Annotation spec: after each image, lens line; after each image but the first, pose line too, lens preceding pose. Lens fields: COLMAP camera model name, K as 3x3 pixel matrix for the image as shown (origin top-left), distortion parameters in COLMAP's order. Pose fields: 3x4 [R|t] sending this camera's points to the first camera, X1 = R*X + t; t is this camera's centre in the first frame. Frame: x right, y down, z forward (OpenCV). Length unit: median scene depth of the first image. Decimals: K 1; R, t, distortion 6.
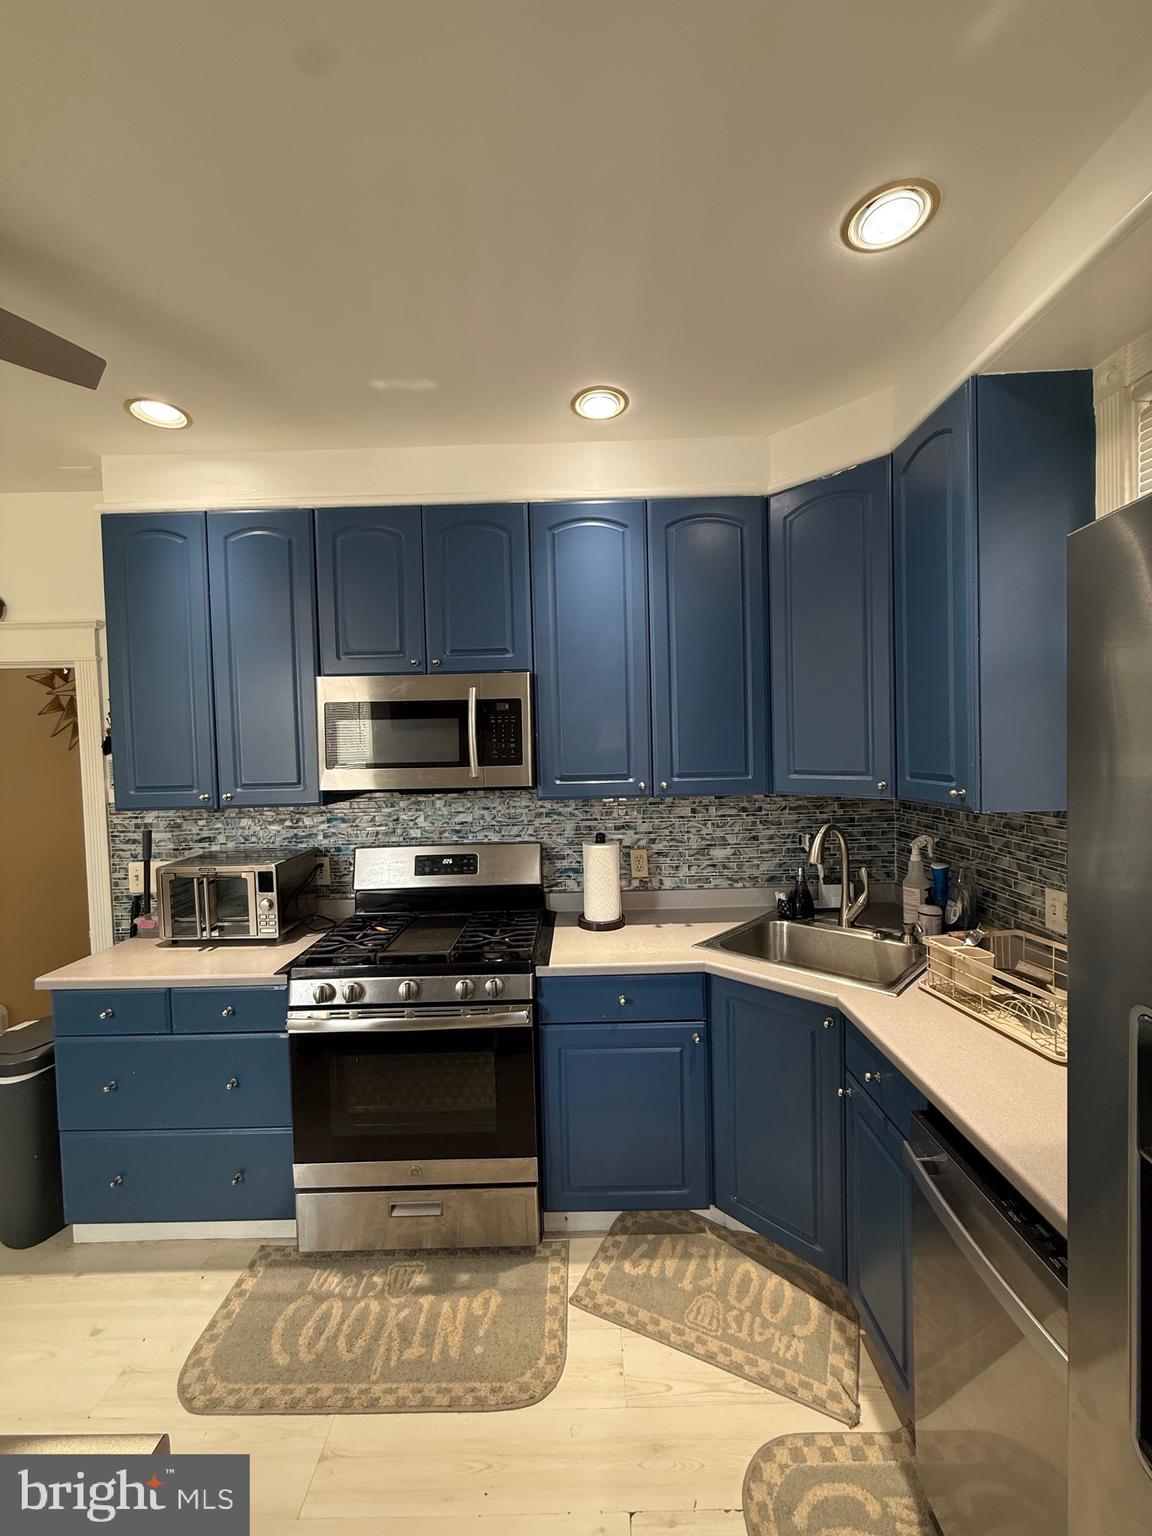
lens RADIAL K [[607.3, 0, 575.7], [0, 607.3, 763.7], [0, 0, 1]] dist [-0.000305, 0.000085]
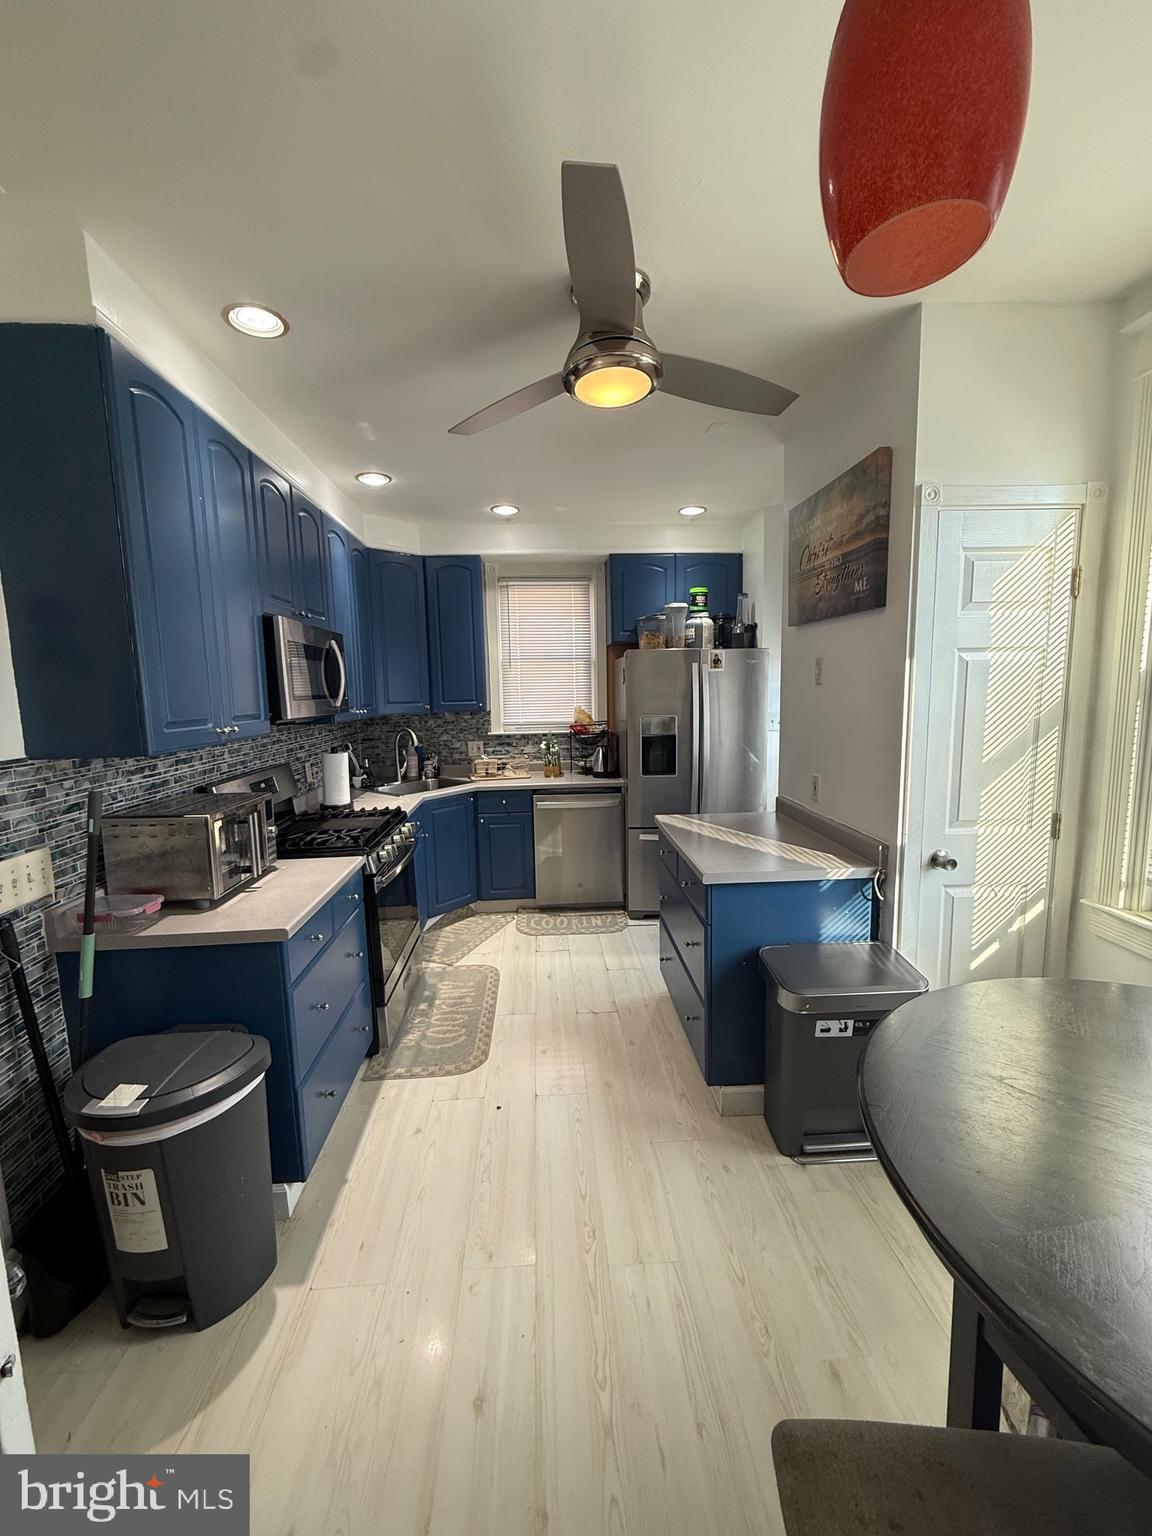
lens RADIAL K [[607.3, 0, 575.7], [0, 607.3, 763.7], [0, 0, 1]] dist [-0.000305, 0.000085]
pose [[-0.063808, -0.096830, 0.993254, -1.874100], [0.055182, 0.993417, 0.100391, 0.050944], [-0.996435, 0.061215, -0.058045, 0.645373]]
